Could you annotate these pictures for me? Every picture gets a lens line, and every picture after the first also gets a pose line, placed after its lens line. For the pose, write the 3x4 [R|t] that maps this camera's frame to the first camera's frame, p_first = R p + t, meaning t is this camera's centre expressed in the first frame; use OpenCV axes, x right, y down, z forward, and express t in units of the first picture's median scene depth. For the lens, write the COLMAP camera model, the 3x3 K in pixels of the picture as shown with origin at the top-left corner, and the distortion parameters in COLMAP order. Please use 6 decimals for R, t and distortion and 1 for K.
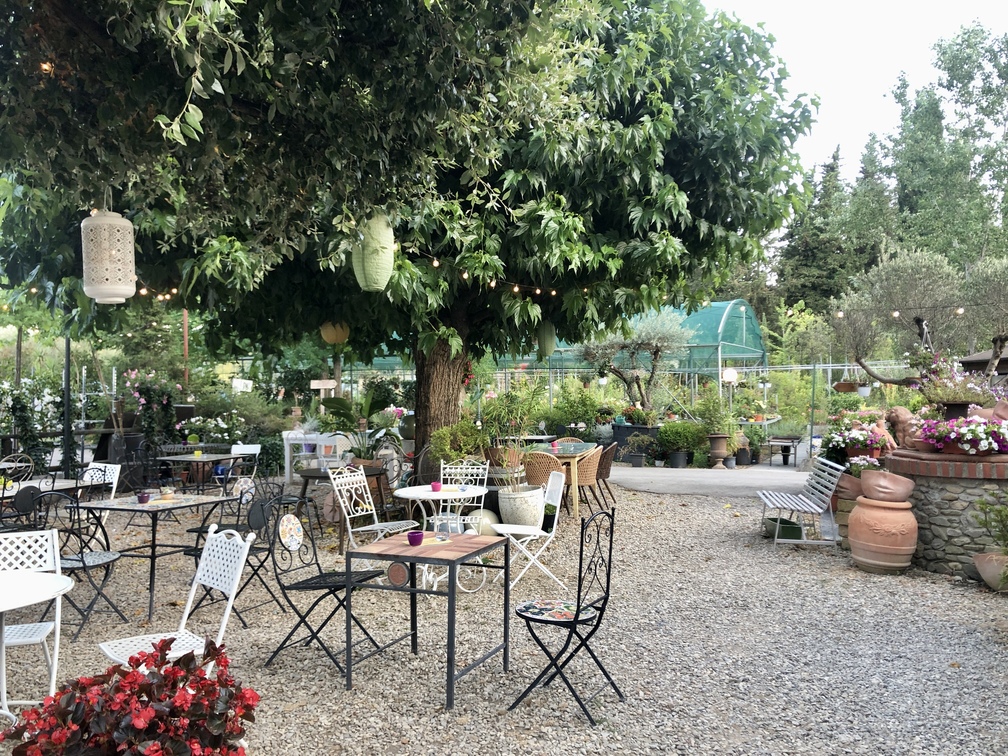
lens RADIAL K [[817.8, 0, 502.2], [0, 817.8, 377.5], [0, 0, 1]] dist [-0.002460, -0.000959]
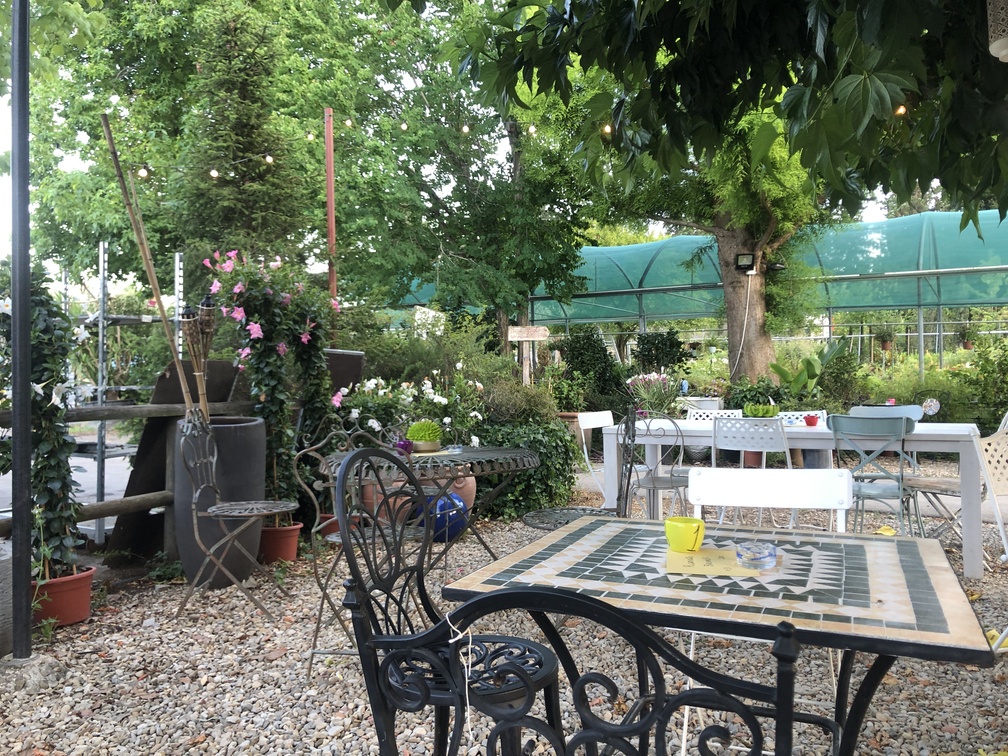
lens RADIAL K [[817.8, 0, 505.4], [0, 817.8, 380.5], [0, 0, 1]] dist [-0.002460, -0.000959]
pose [[0.998415, -0.002625, -0.056218, -0.296459], [0.003839, 0.999761, 0.021511, 0.042613], [0.056148, -0.021692, 0.998187, 0.616121]]
